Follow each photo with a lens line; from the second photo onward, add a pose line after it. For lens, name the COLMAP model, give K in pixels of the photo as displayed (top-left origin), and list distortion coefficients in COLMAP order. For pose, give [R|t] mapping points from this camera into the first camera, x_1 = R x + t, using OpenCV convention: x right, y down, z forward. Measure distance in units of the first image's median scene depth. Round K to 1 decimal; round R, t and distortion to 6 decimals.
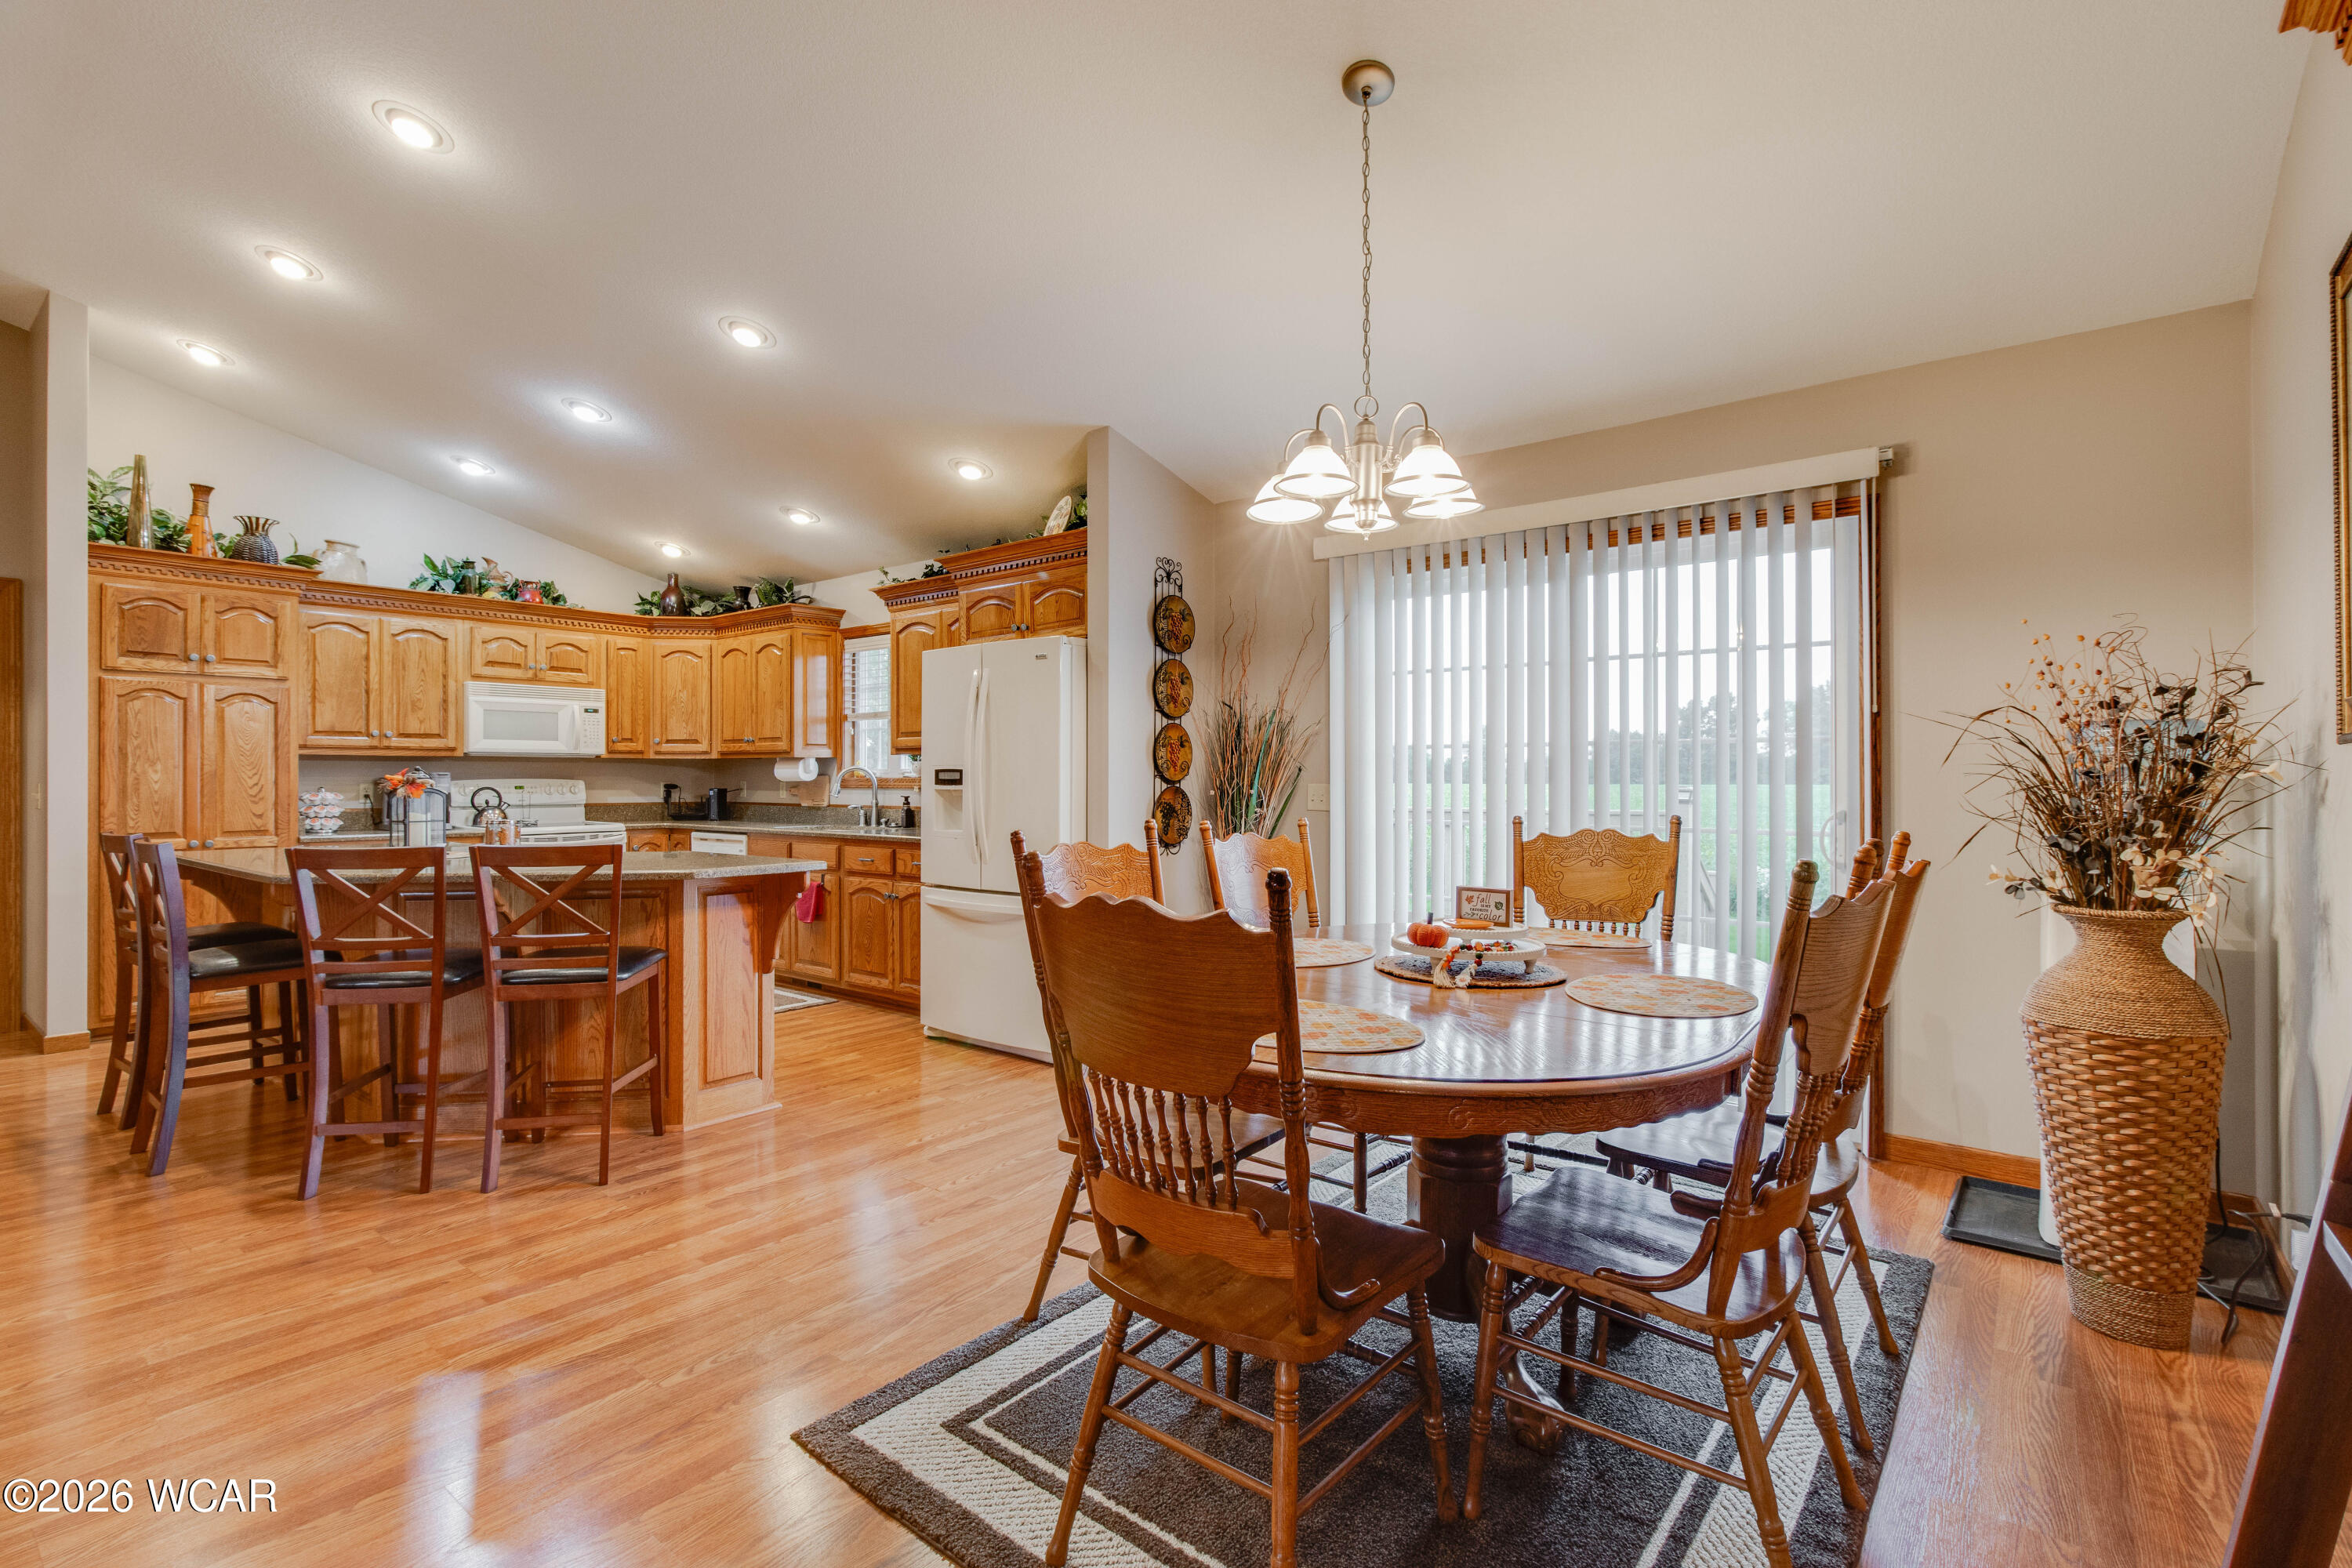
lens RADIAL K [[1089.3, 0, 1181.9], [0, 1089.3, 778.7], [0, 0, 1]] dist [0.000774, -0.000189]
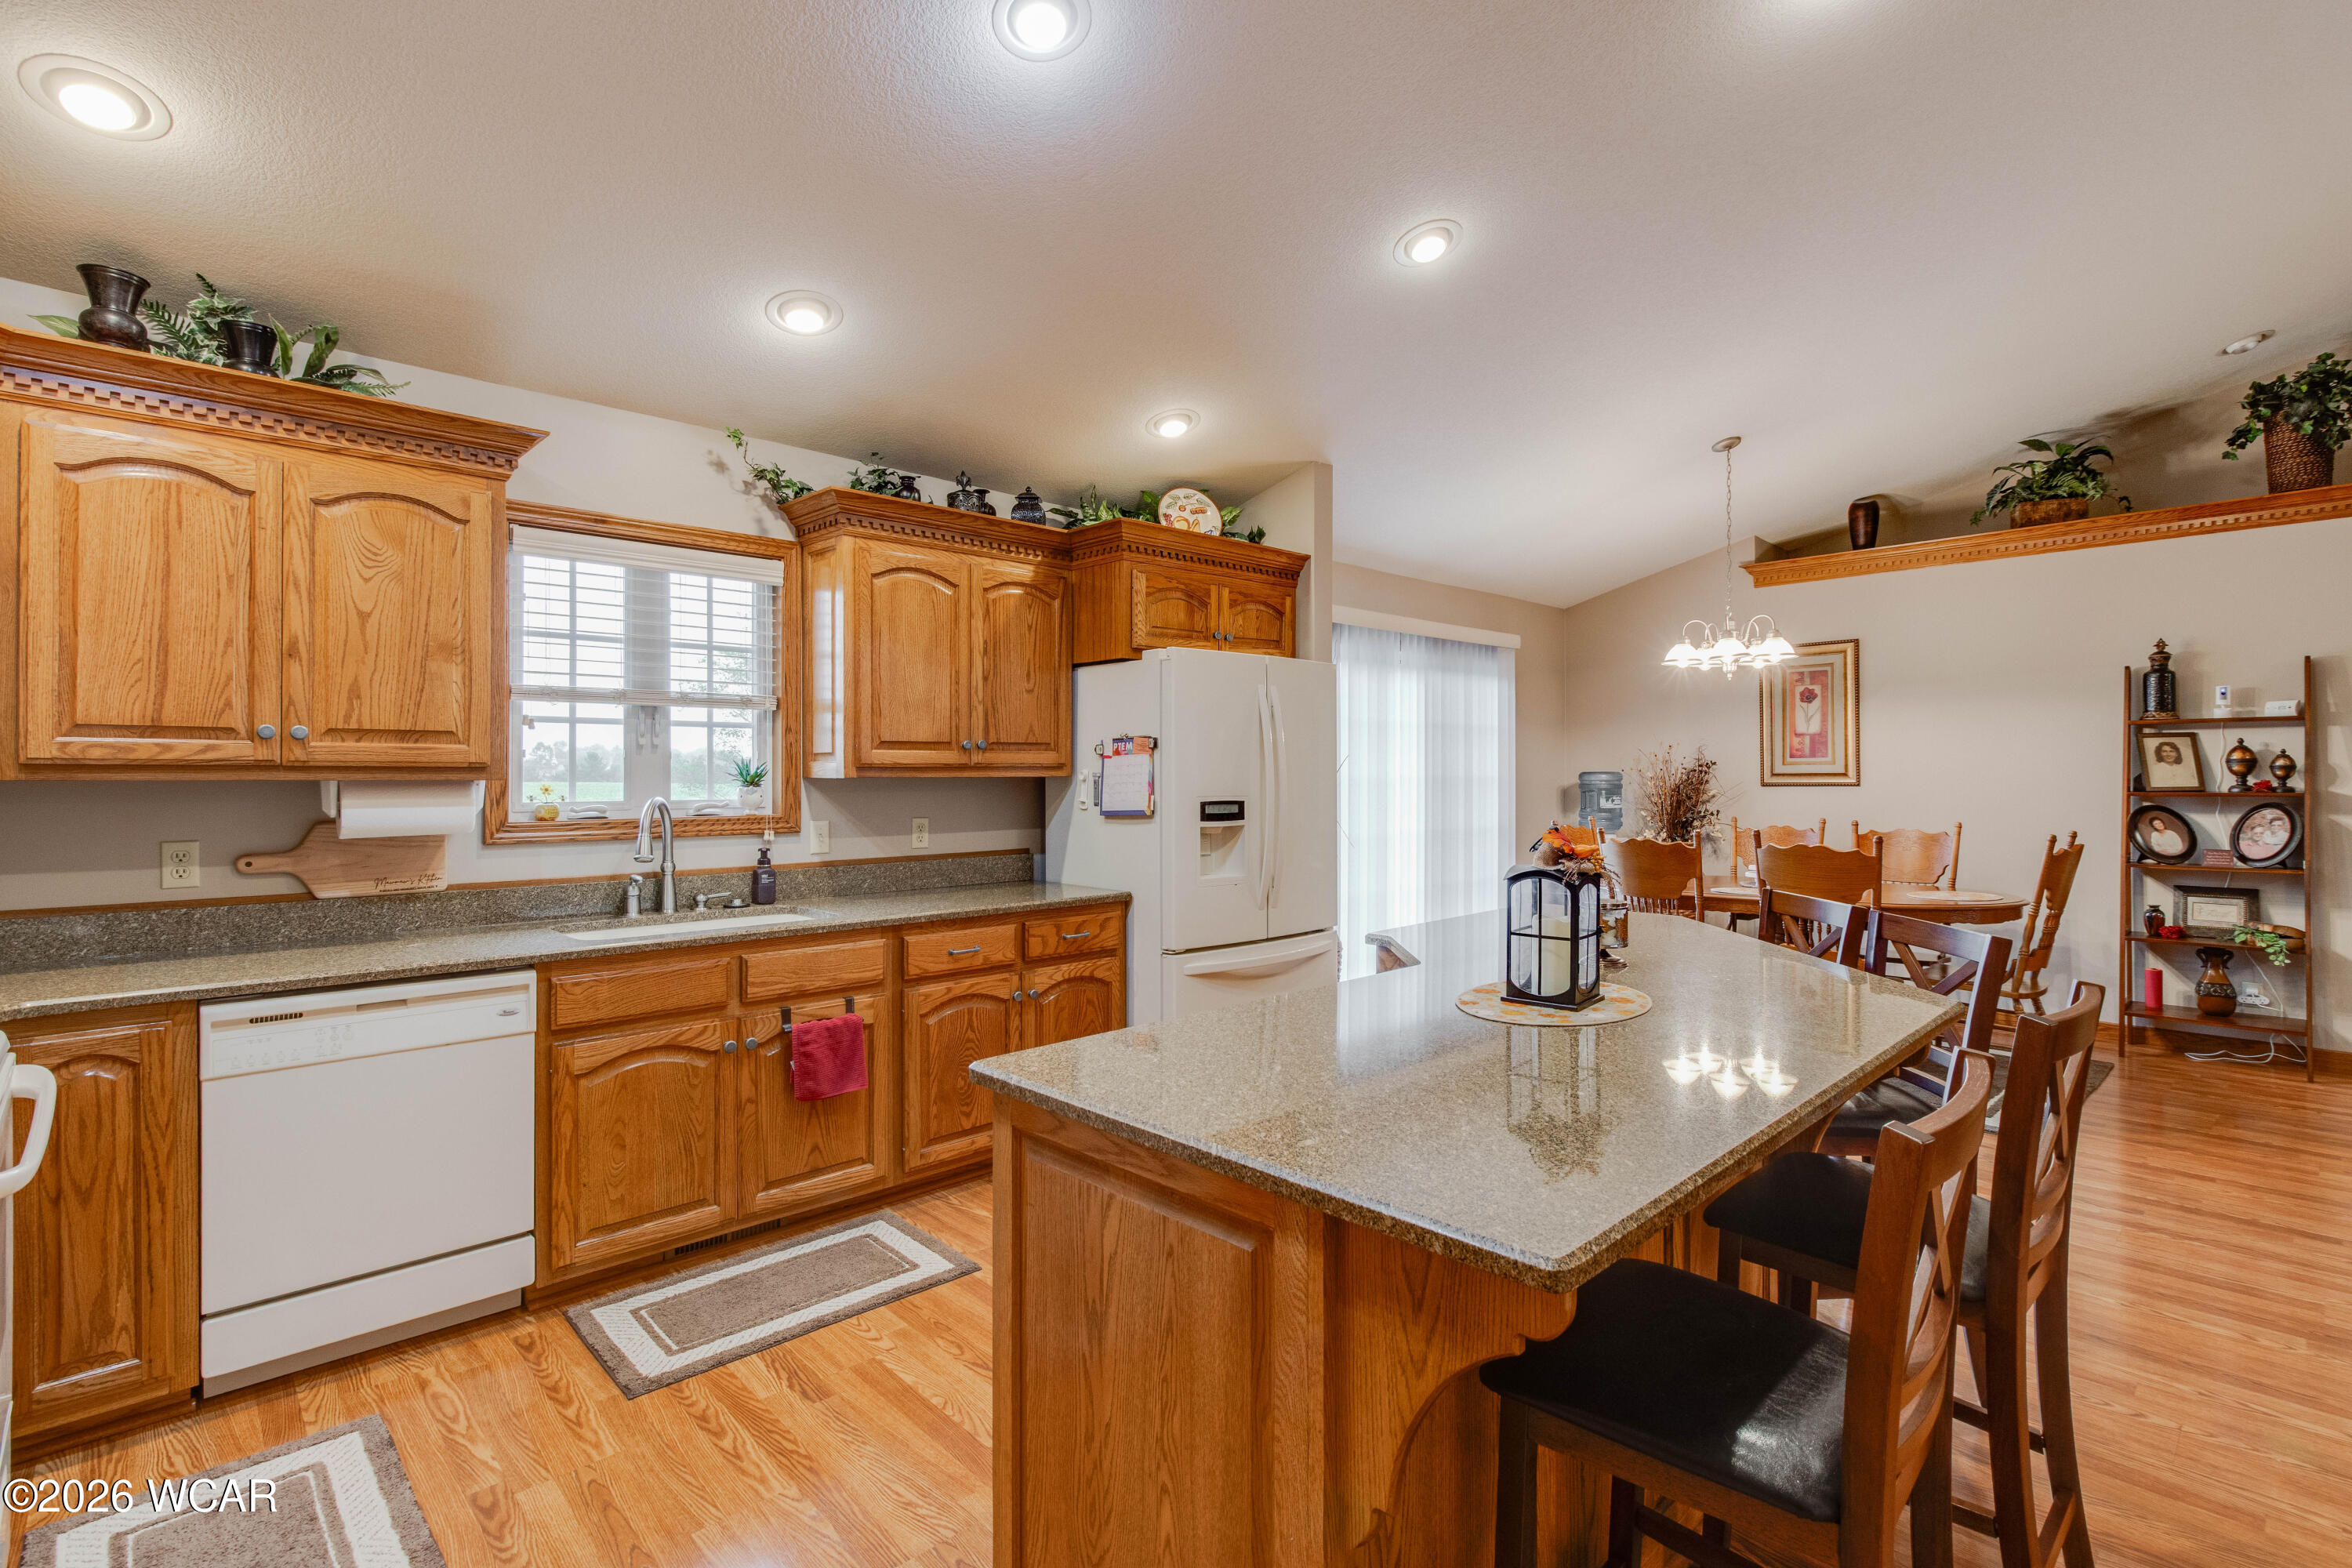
lens RADIAL K [[1097.4, 0, 1165.6], [0, 1097.4, 777.8], [0, 0, 1]] dist [0.002643, 0.000215]
pose [[0.144515, -0.005221, 0.989489, -0.811723], [0.001579, 0.999986, 0.005046, -0.023967], [-0.989501, 0.000833, 0.144522, 0.729142]]
